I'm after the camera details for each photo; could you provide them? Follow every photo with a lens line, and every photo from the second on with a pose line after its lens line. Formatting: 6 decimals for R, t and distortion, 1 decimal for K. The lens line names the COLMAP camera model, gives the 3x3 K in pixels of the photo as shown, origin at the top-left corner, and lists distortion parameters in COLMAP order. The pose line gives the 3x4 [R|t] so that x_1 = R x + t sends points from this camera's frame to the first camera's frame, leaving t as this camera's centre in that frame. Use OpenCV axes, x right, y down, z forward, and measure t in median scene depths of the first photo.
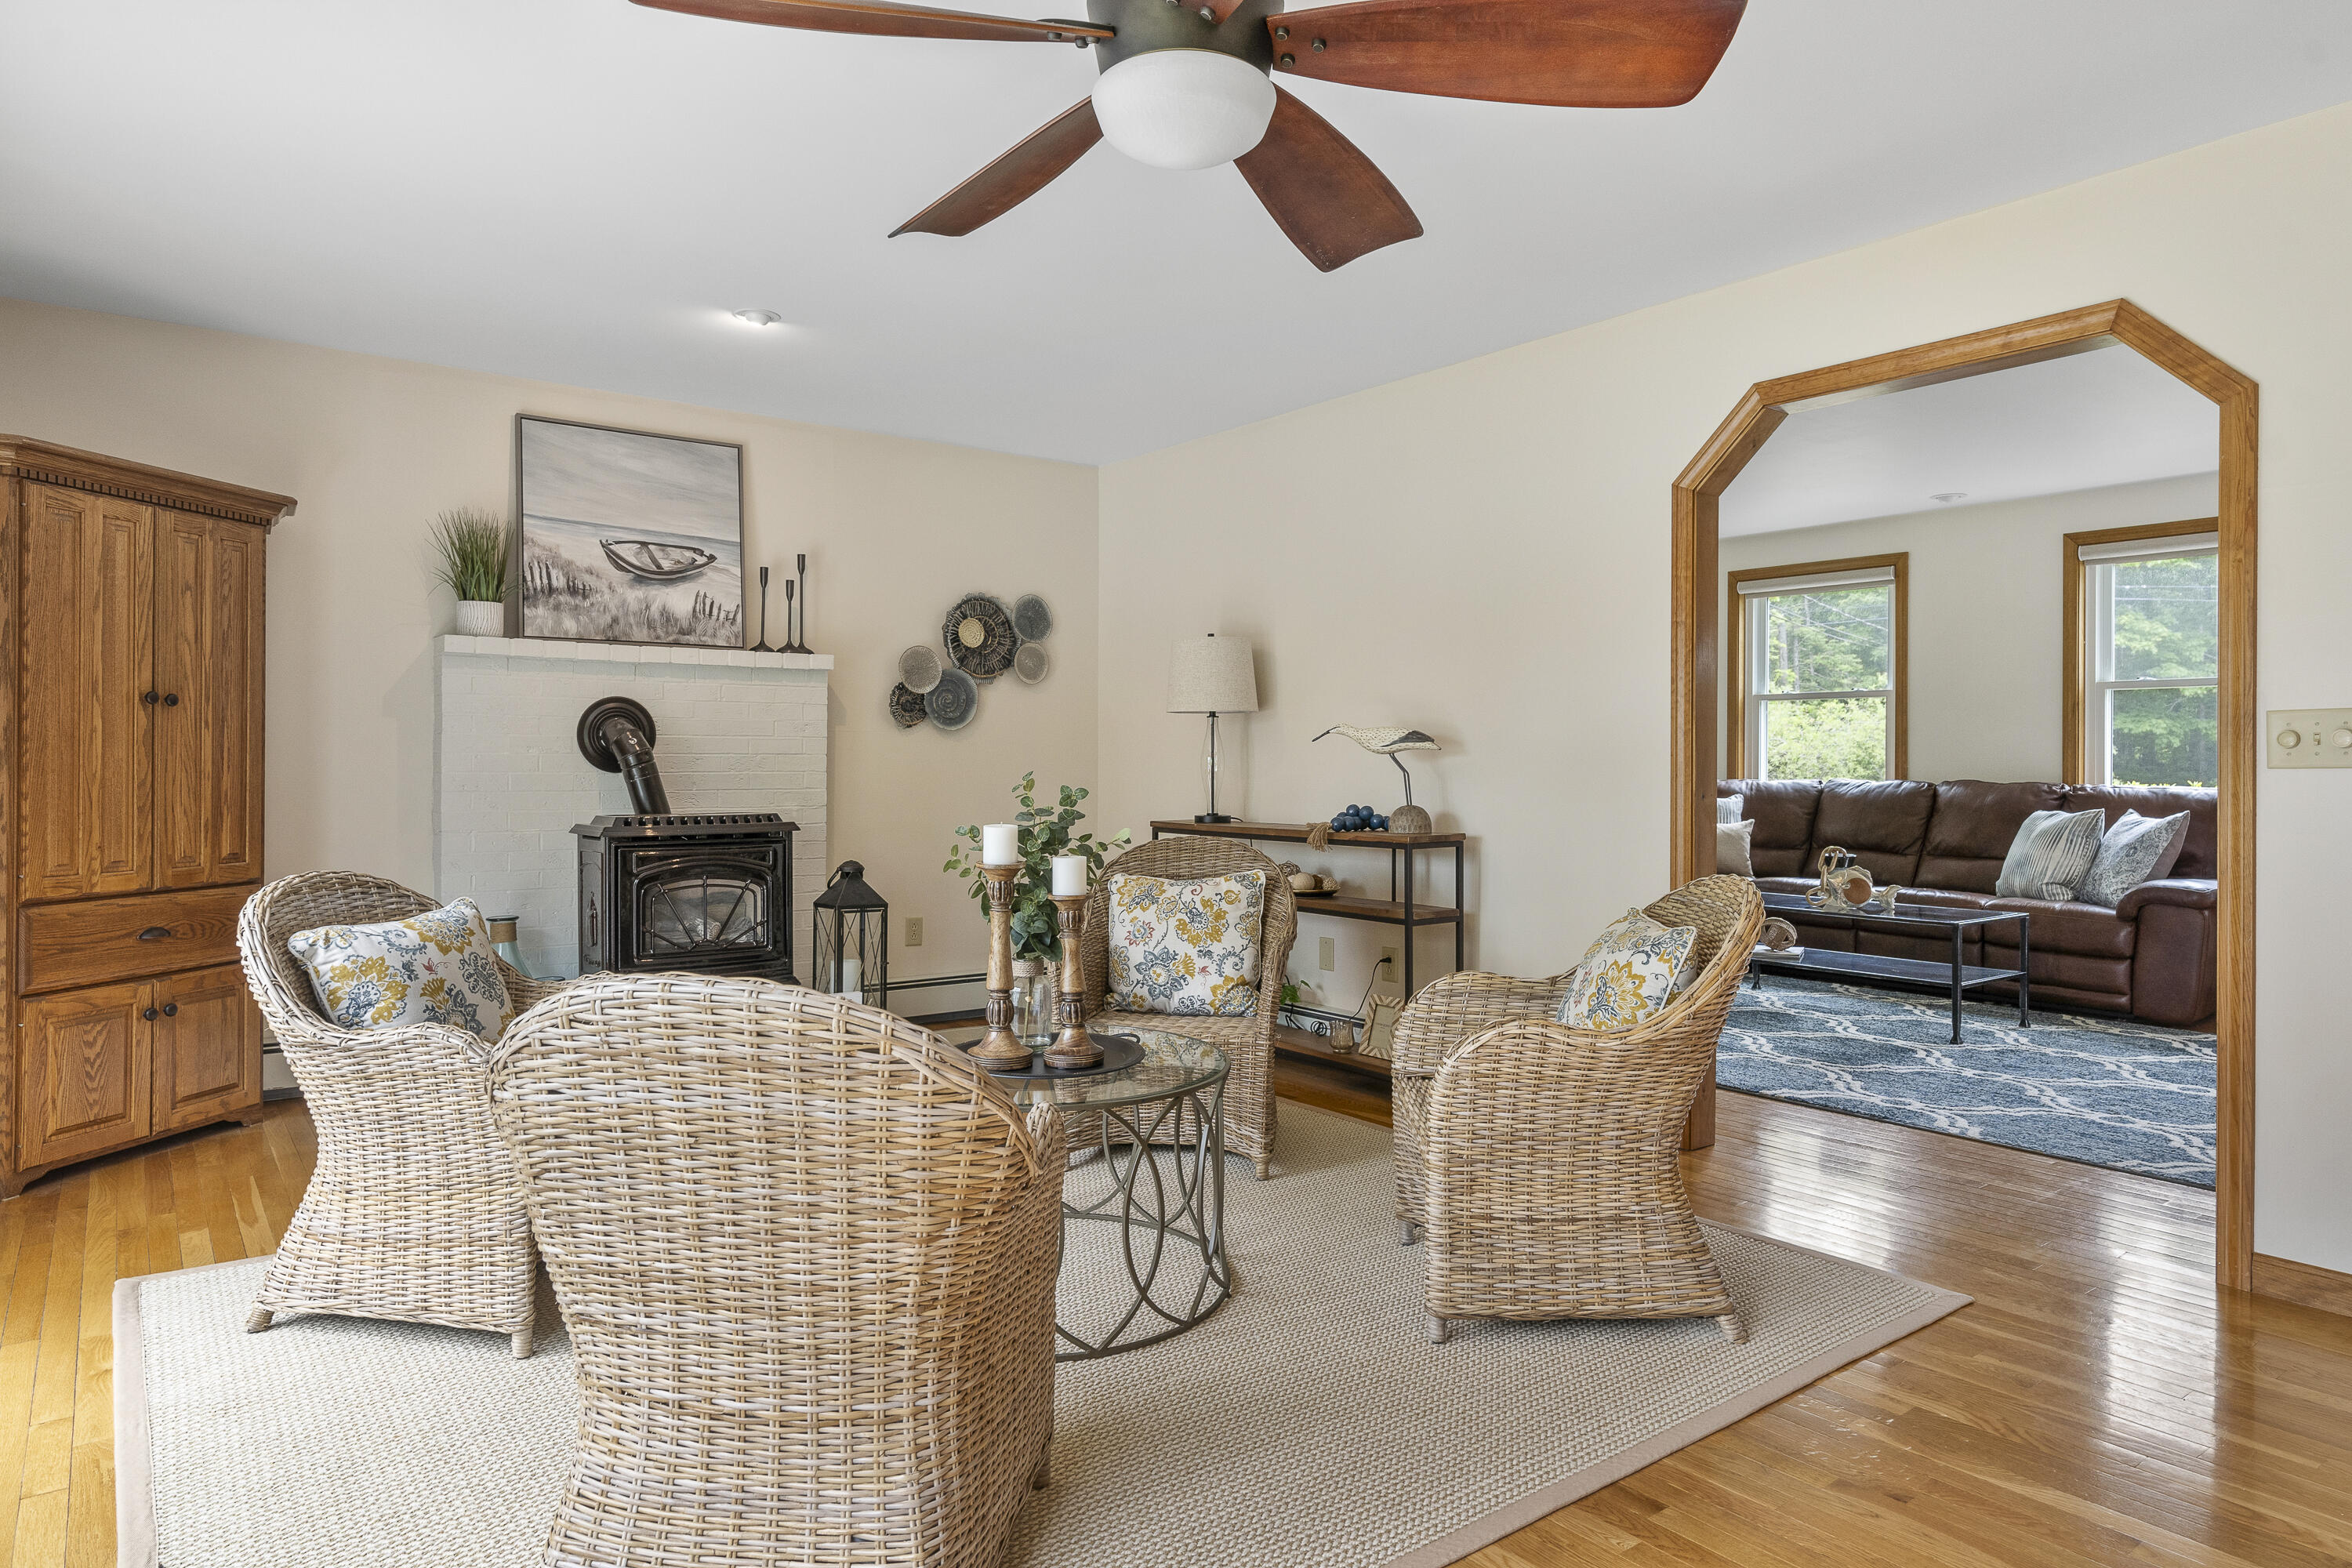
lens RADIAL K [[1418.1, 0, 1159.1], [0, 1418.1, 759.3], [0, 0, 1]] dist [-0.000566, -0.000792]
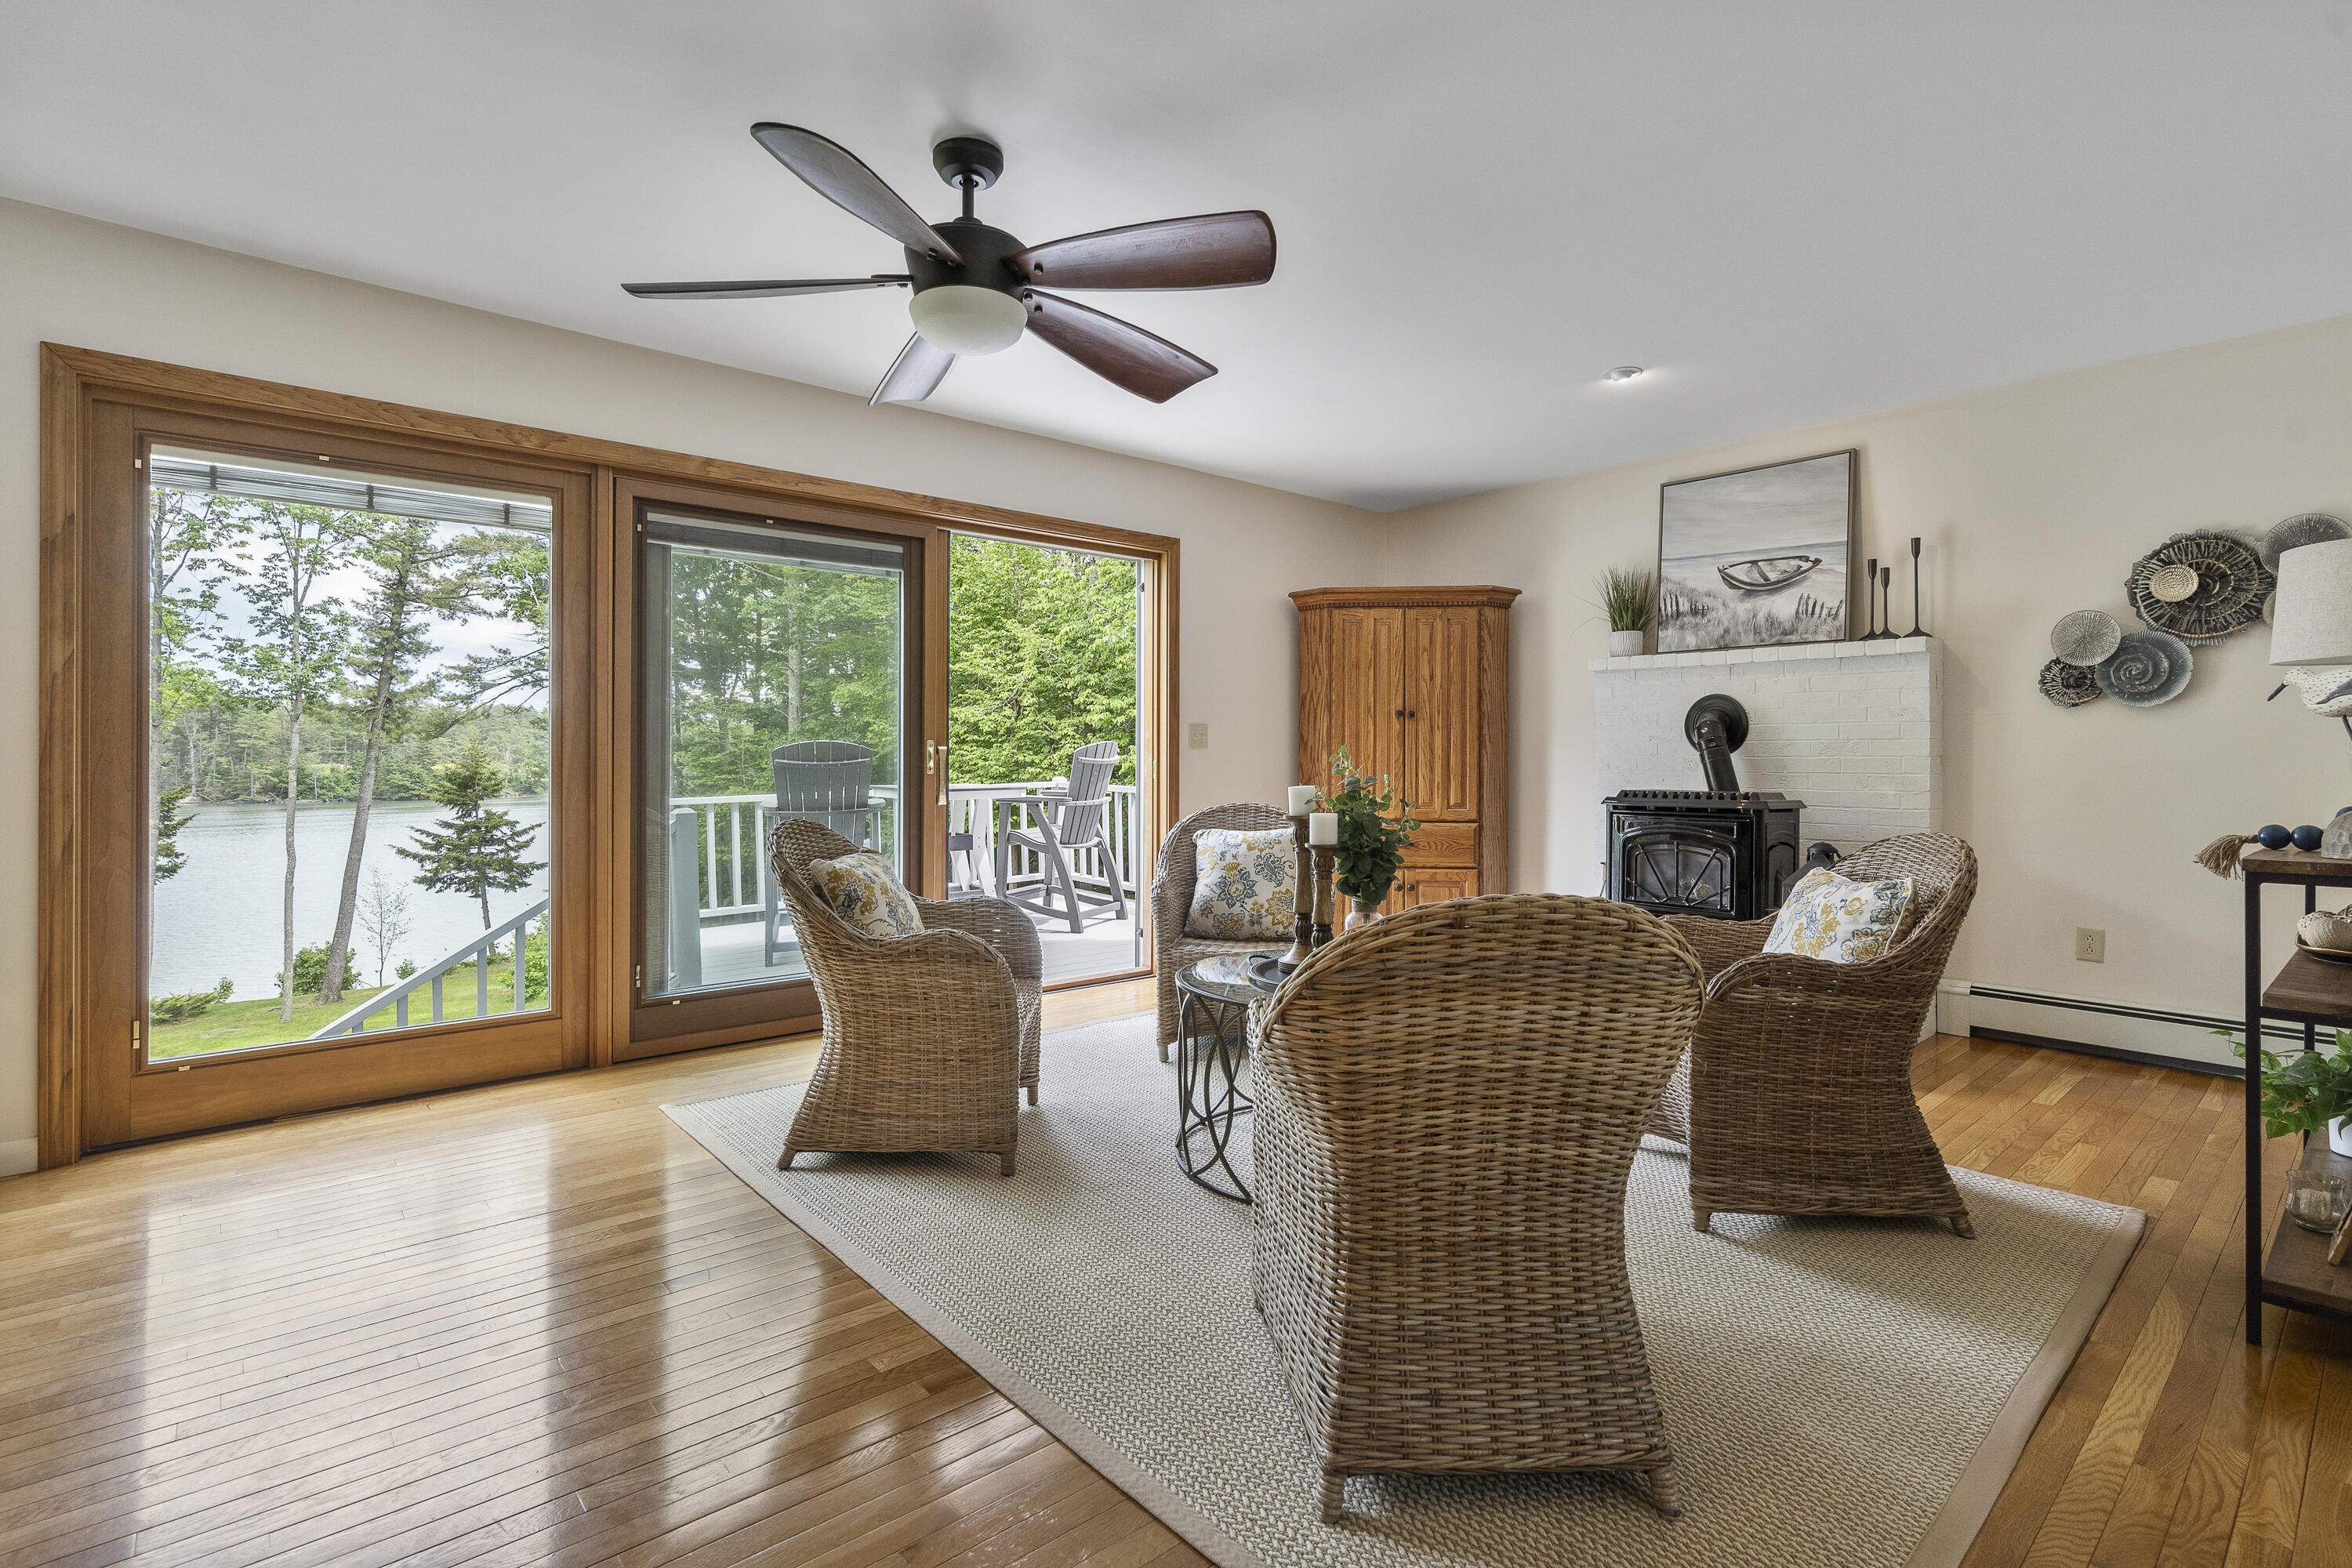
lens RADIAL K [[1086.9, 0, 1177.5], [0, 1086.9, 751.9], [0, 0, 1]] dist [-0.013579, 0.002637]
pose [[0.079326, -0.008676, -0.996811, 0.507227], [-0.001969, 0.999959, -0.008860, 0.014389], [0.996847, 0.002665, 0.079306, 0.468570]]
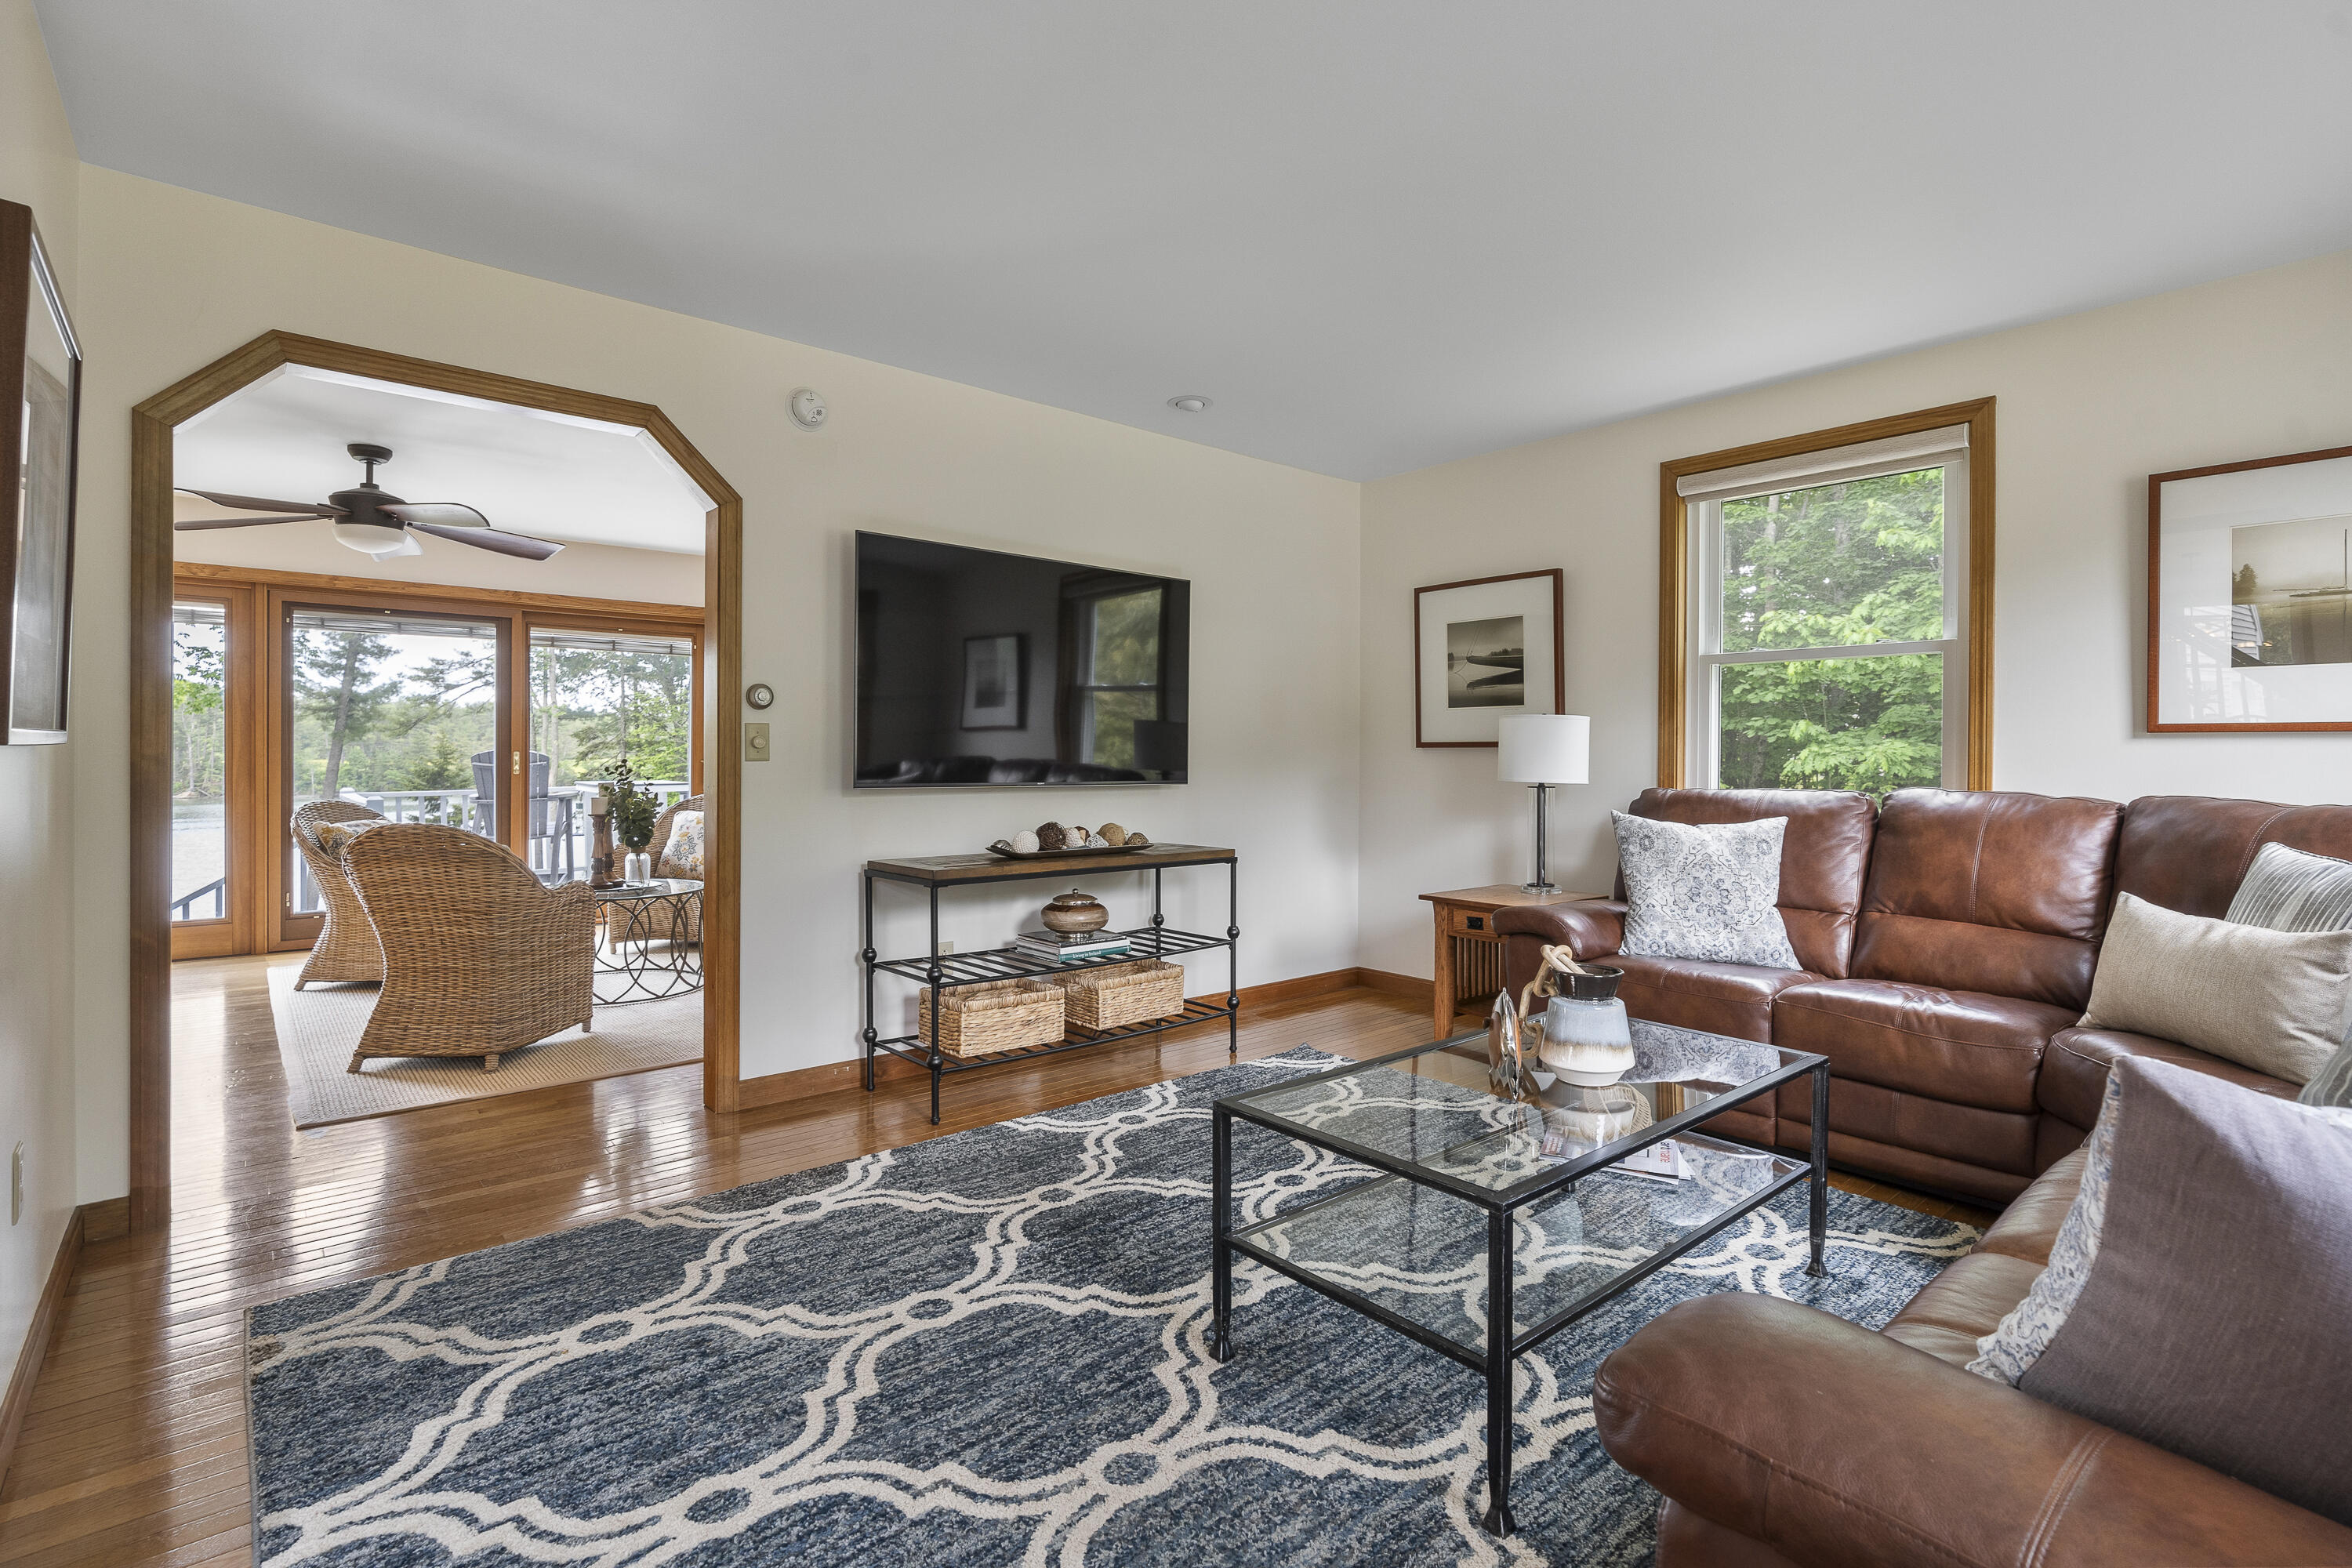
lens RADIAL K [[1086.9, 0, 1196.1], [0, 1086.9, 758.8], [0, 0, 1]] dist [-0.013579, 0.002637]
pose [[0.087026, 0.000056, -0.996206, 1.006555], [-0.004710, 0.999989, -0.000355, 0.003181], [0.996195, 0.004723, 0.087025, 1.051060]]
